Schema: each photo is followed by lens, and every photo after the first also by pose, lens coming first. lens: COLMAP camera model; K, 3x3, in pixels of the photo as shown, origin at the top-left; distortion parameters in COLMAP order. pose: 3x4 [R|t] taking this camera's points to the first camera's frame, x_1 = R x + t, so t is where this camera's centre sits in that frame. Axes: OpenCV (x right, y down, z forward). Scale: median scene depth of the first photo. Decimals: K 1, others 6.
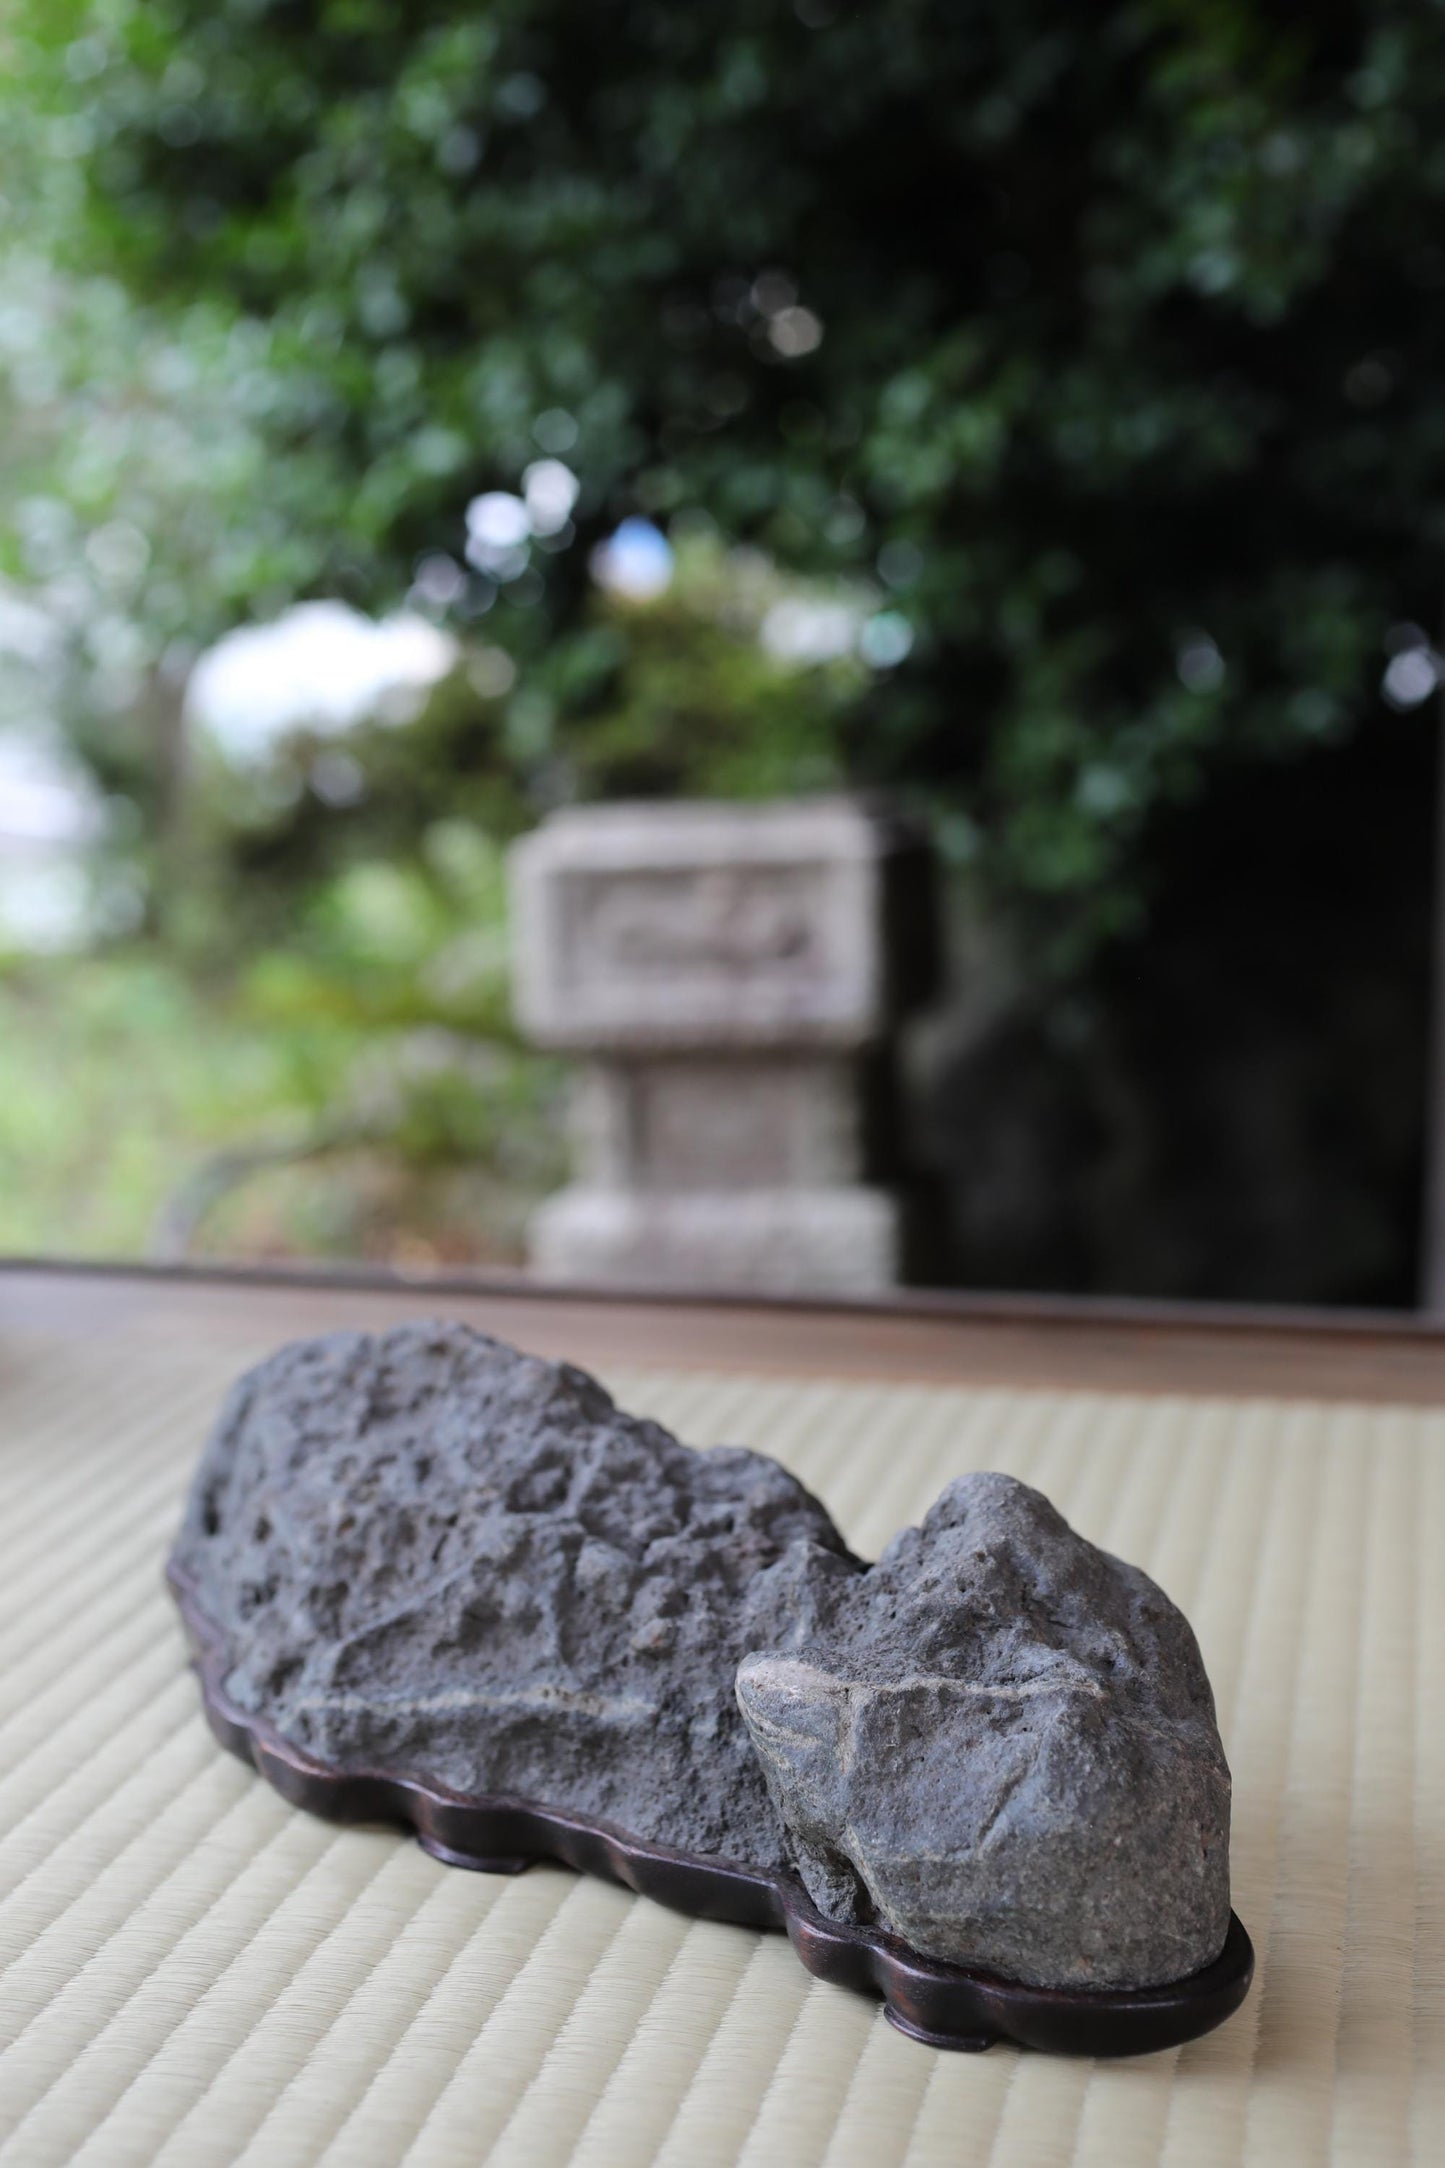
lens RADIAL K [[3193.3, 0, 722.5], [0, 3193.3, 1084.0], [0, 0, 1]] dist [-0.031803, 0.158230]
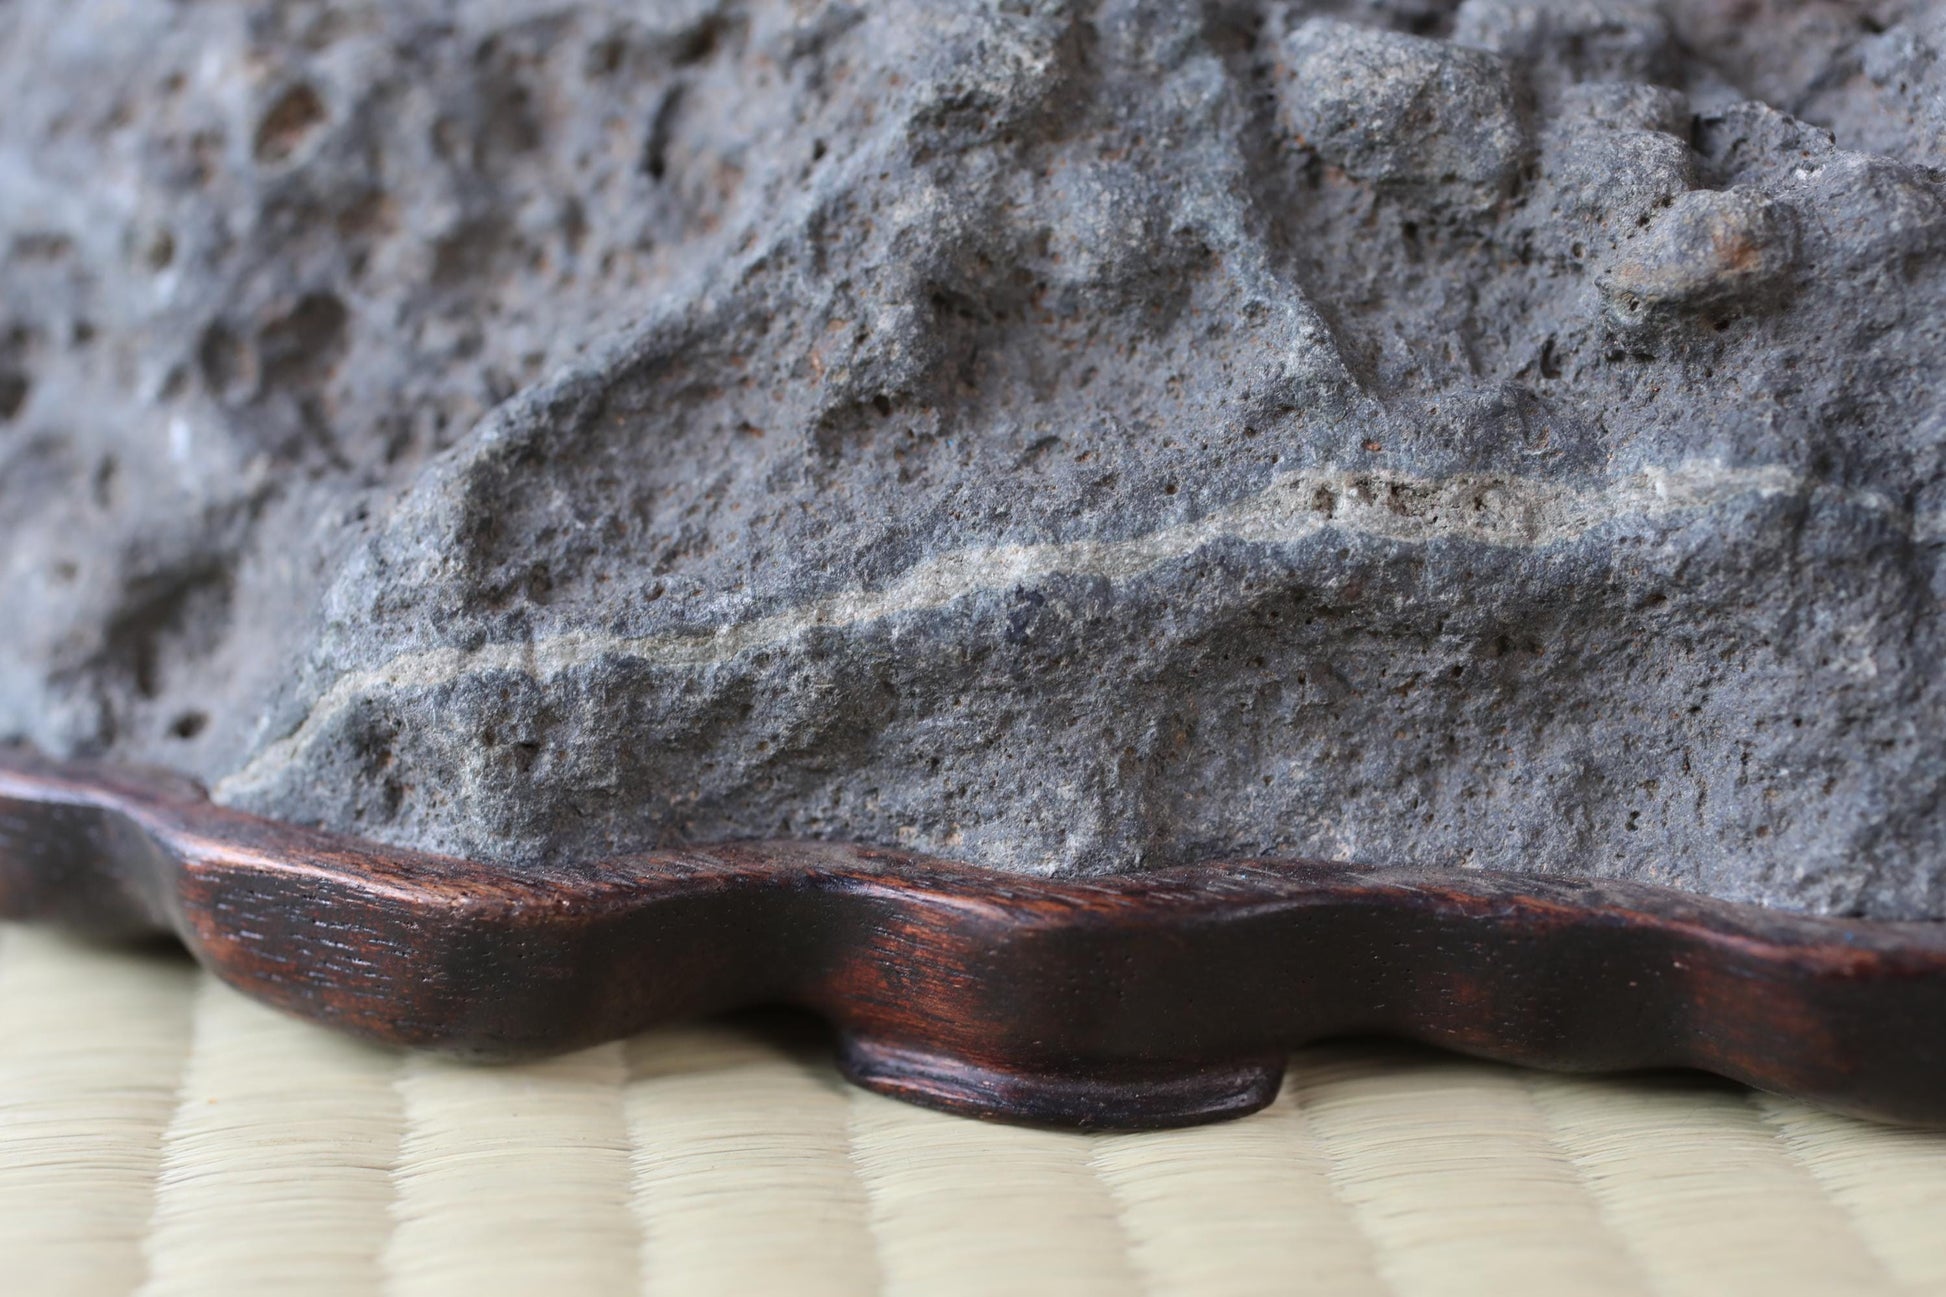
lens RADIAL K [[3285.6, 0, 973.0], [0, 3285.6, 648.5], [0, 0, 1]] dist [-0.045132, 0.513825]
pose [[0.906311, -0.140440, 0.398593, -0.207093], [0.072857, 0.980970, 0.179974, 0.148244], [-0.416283, -0.134072, 0.899296, 0.742762]]
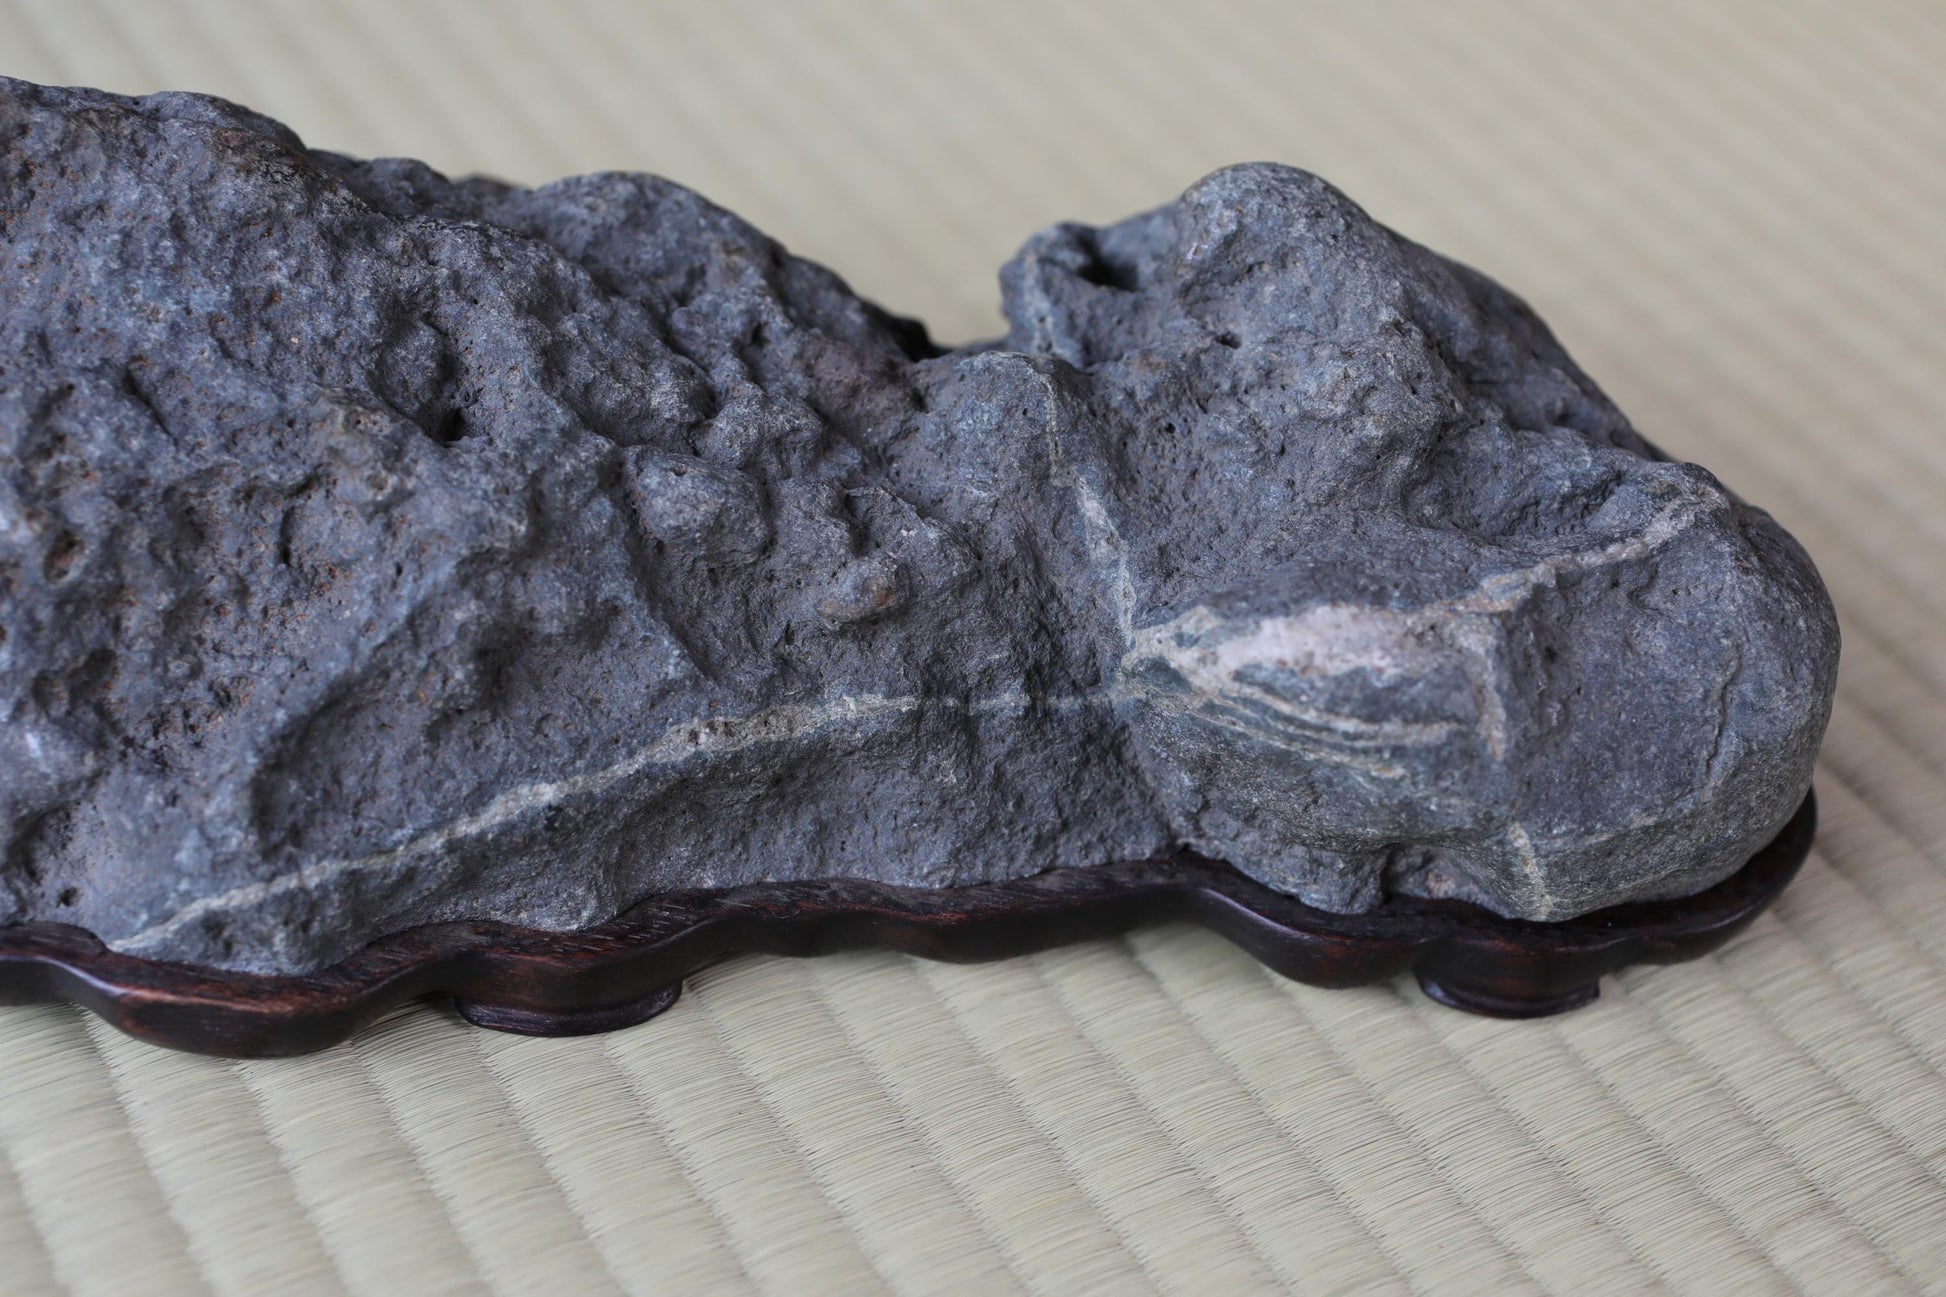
lens RADIAL K [[3022.3, 0, 973.0], [0, 3022.3, 648.5], [0, 0, 1]] dist [-0.028236, 0.169637]
pose [[0.678339, -0.409888, 0.609793, -0.353334], [0.031563, 0.845424, 0.533162, -0.117241], [-0.734070, -0.342418, 0.586422, 0.644121]]
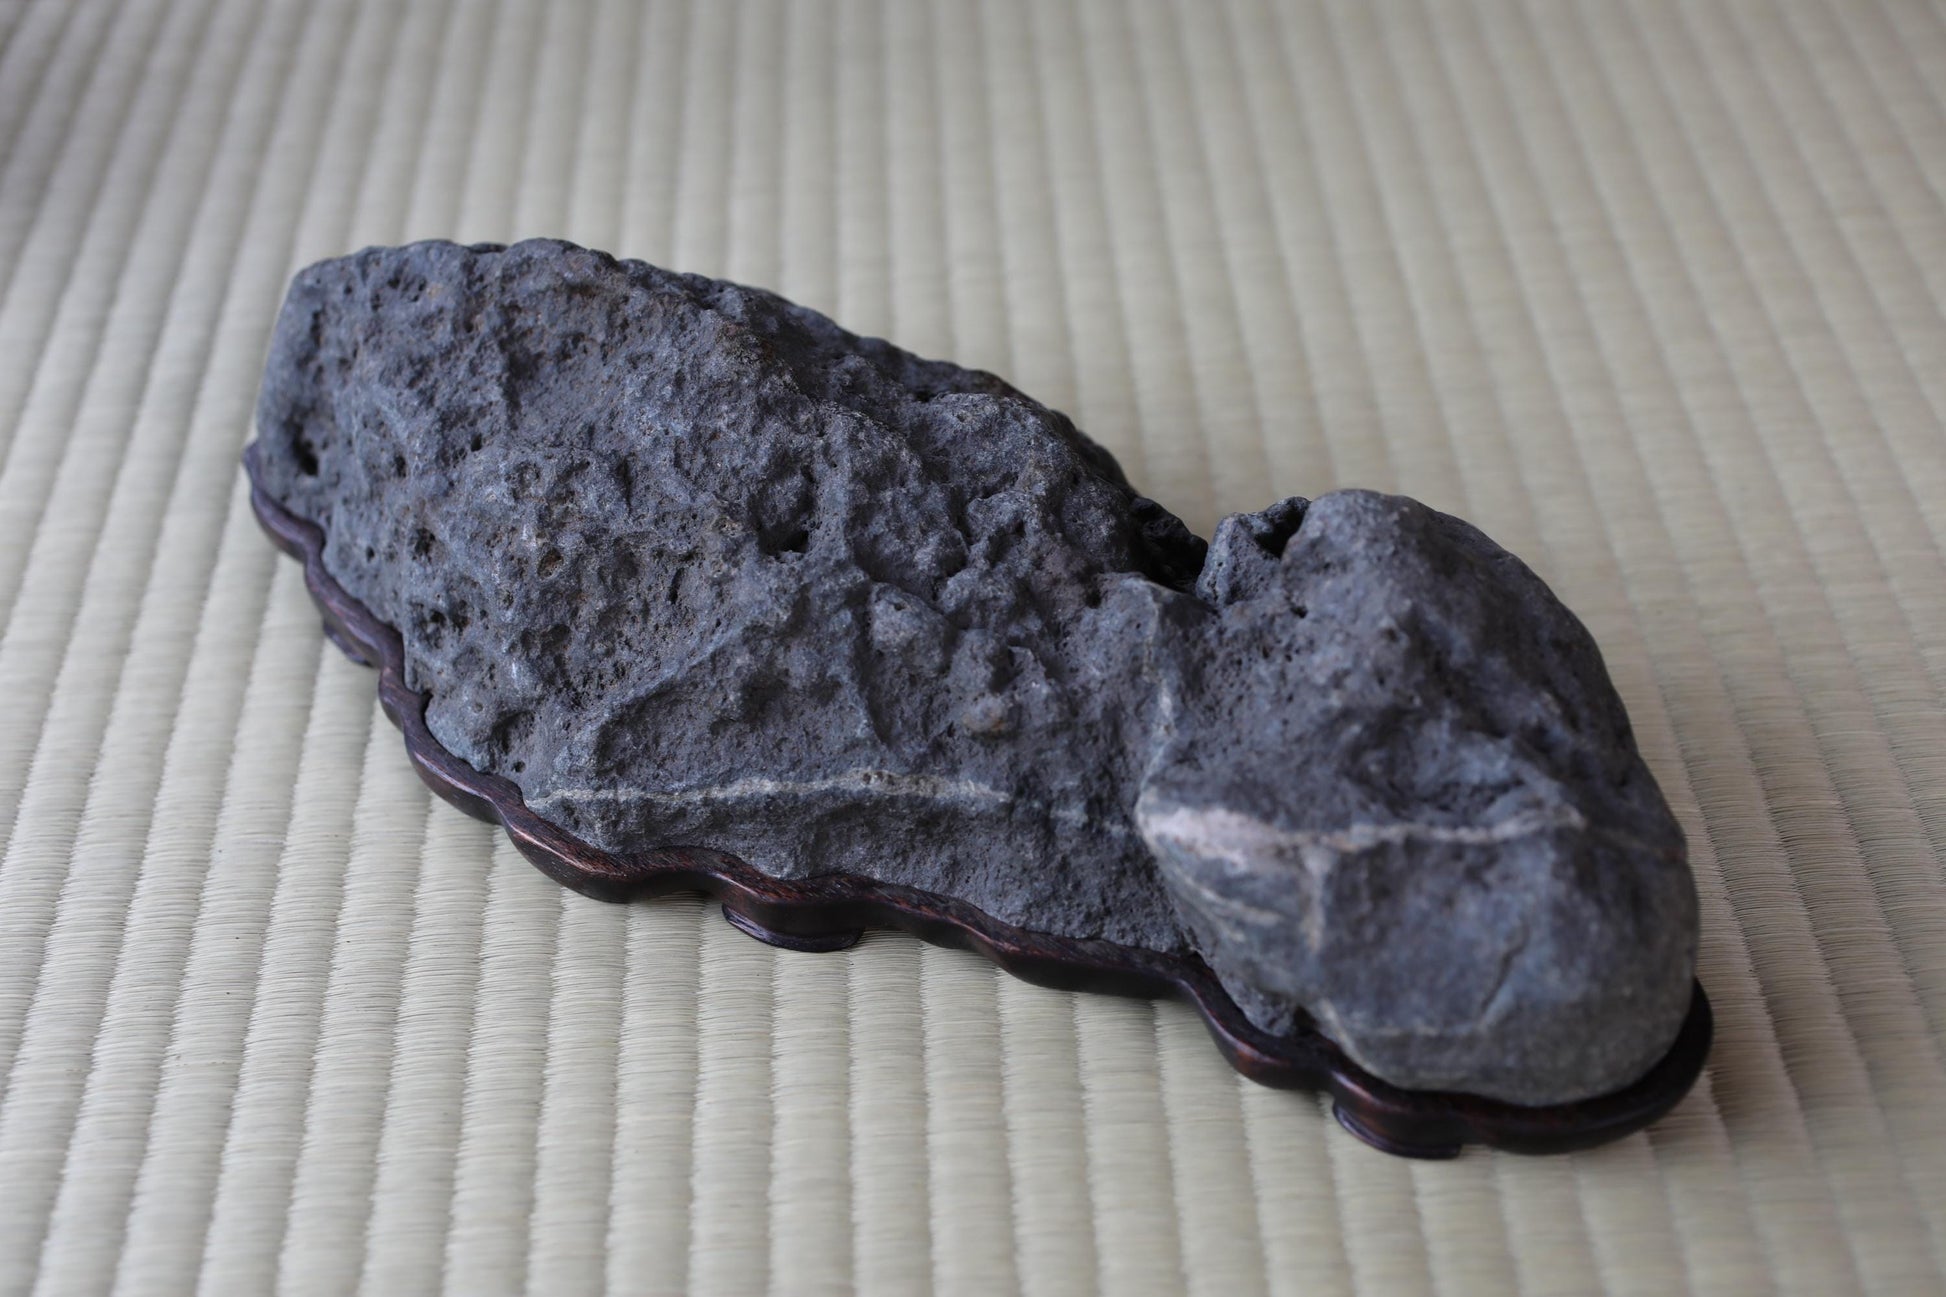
lens RADIAL K [[2866.3, 0, 996.9], [0, 2866.3, 646.2], [0, 0, 1]] dist [-0.031803, 0.158230]
pose [[0.964747, -0.187672, 0.184507, -0.160980], [0.068284, 0.855555, 0.513189, -0.247553], [-0.254167, -0.482498, 0.838209, 0.341317]]
